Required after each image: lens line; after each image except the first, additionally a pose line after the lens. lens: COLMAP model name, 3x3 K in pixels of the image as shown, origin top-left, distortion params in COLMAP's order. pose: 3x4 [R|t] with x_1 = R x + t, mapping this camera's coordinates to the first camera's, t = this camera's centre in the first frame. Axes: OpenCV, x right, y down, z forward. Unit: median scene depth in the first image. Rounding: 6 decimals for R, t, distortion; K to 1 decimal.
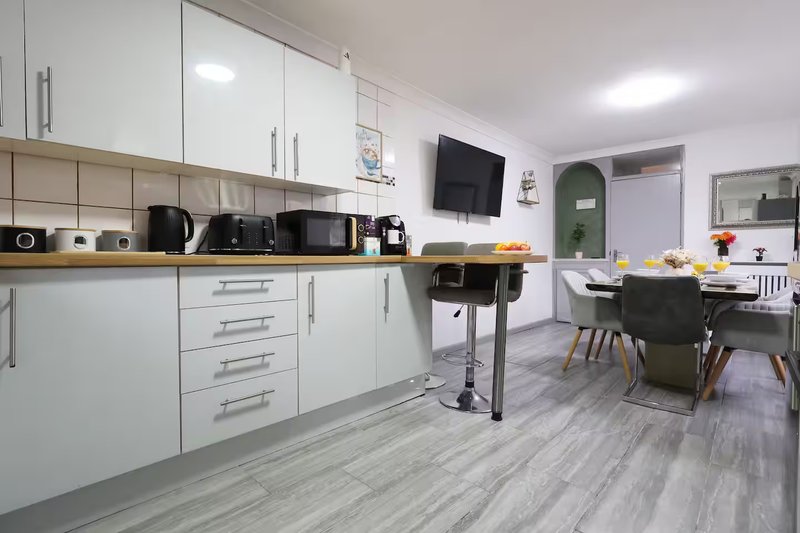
lens RADIAL K [[377.1, 0, 399.0], [0, 377.1, 263.6], [0, 0, 1]] dist [-0.001357, 0.000251]
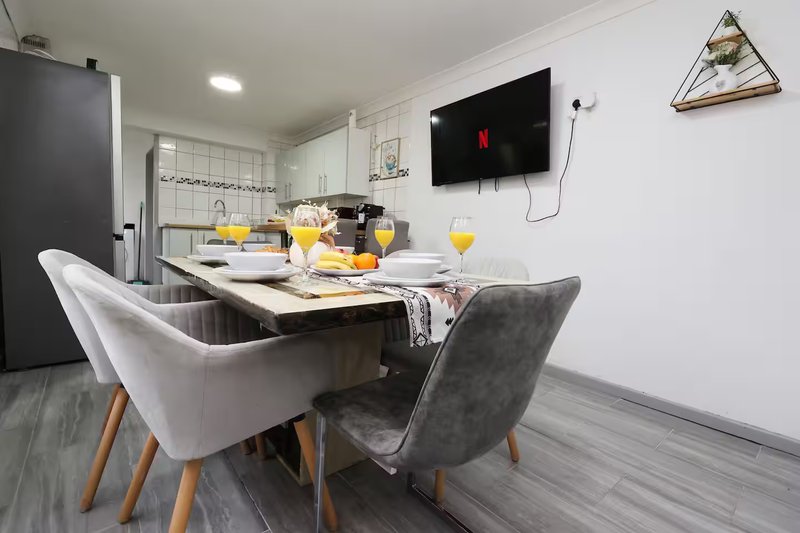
lens RADIAL K [[368.4, 0, 398.9], [0, 368.4, 265.0], [0, 0, 1]] dist [-0.001309, 0.000073]
pose [[-0.119682, 0.060067, -0.990994, 1.591121], [-0.062945, 0.995701, 0.067954, 0.002825], [0.990815, 0.070511, -0.115387, 1.513819]]
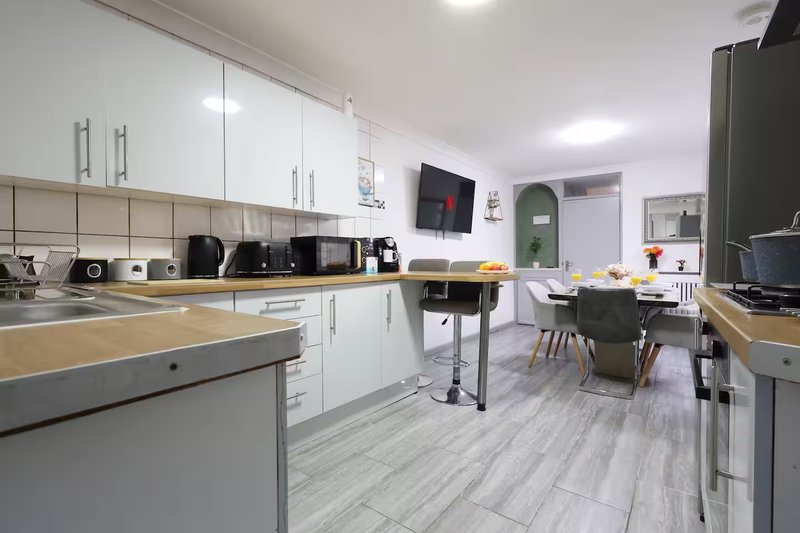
lens RADIAL K [[368.4, 0, 398.9], [0, 368.4, 265.0], [0, 0, 1]] dist [-0.001309, 0.000073]
pose [[0.994472, -0.006553, 0.104797, -0.114489], [0.007375, 0.999945, -0.007465, -0.039235], [-0.104743, 0.008197, 0.994466, -0.135828]]
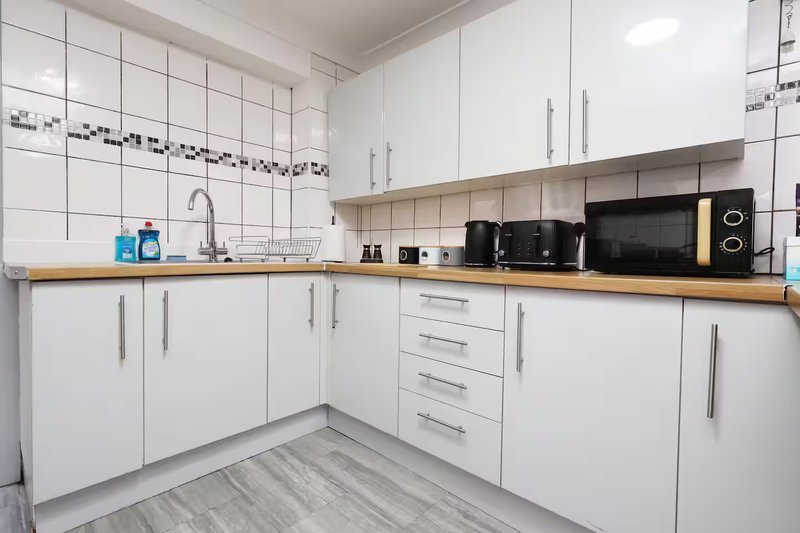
lens RADIAL K [[379.6, 0, 399.4], [0, 379.6, 264.3], [0, 0, 1]] dist [-0.000638, 0.000404]
pose [[0.019259, 0.024533, -0.999514, 0.361198], [-0.032403, 0.999189, 0.023900, -0.037233], [0.999289, 0.031926, 0.020038, 0.596524]]
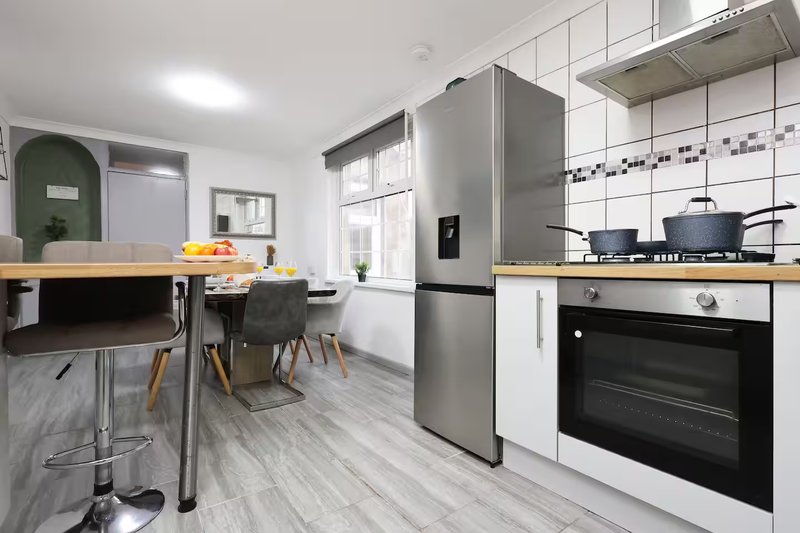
lens RADIAL K [[379.6, 0, 399.4], [0, 379.6, 264.3], [0, 0, 1]] dist [-0.000638, 0.000404]
pose [[0.185827, -0.008935, 0.982542, -0.303528], [0.019138, 0.999802, 0.005473, -0.012727], [-0.982396, 0.017787, 0.185961, 0.469610]]
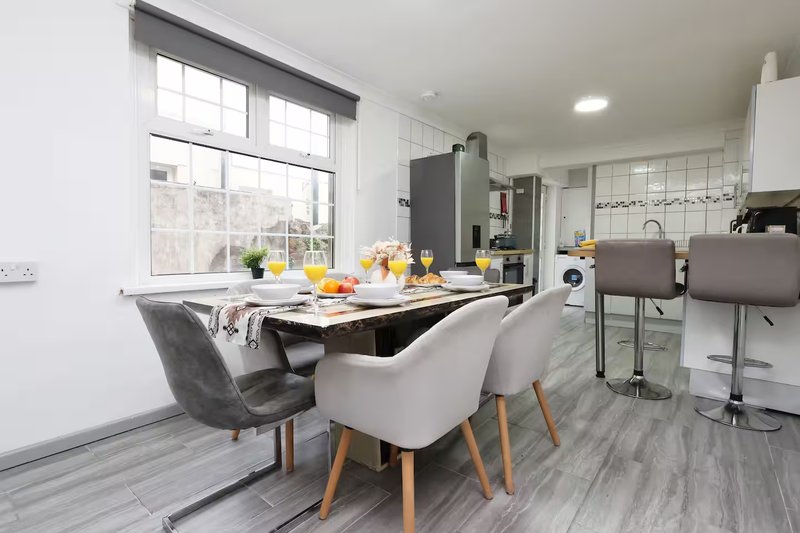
lens RADIAL K [[388.5, 0, 401.5], [0, 388.5, 262.6], [0, 0, 1]] dist [0.002651, 0.000357]
pose [[-0.997121, -0.005767, -0.075607, 0.980467], [-0.010199, 0.998243, 0.058373, -0.048977], [0.075137, 0.058976, -0.995428, 2.115024]]
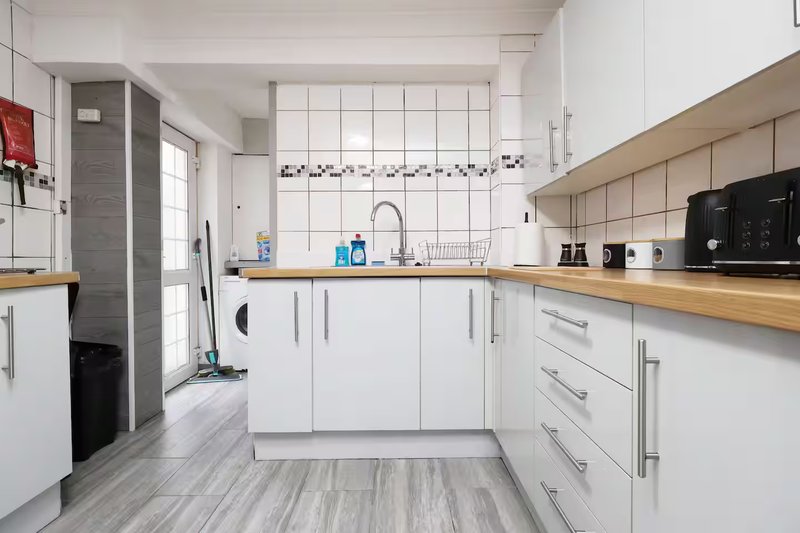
lens RADIAL K [[368.4, 0, 398.9], [0, 368.4, 265.0], [0, 0, 1]] dist [-0.001309, 0.000073]
pose [[-0.719355, 0.010072, -0.694569, 0.128974], [-0.008181, 0.999703, 0.022970, -0.032825], [0.694594, 0.022206, -0.719059, 0.848731]]
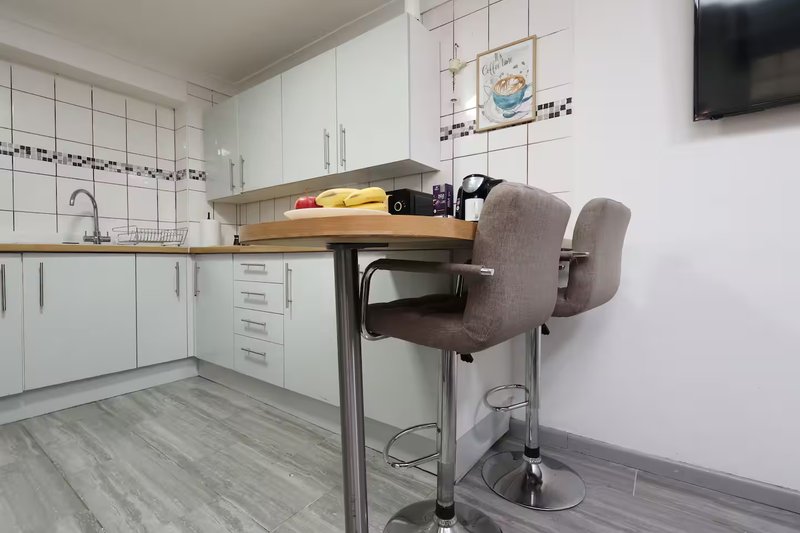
lens RADIAL K [[368.4, 0, 398.9], [0, 368.4, 265.0], [0, 0, 1]] dist [-0.001309, 0.000073]
pose [[0.127241, 0.016860, -0.991728, 0.657028], [-0.016308, 0.999756, 0.014905, 0.013302], [0.991738, 0.014276, 0.127485, 0.922504]]
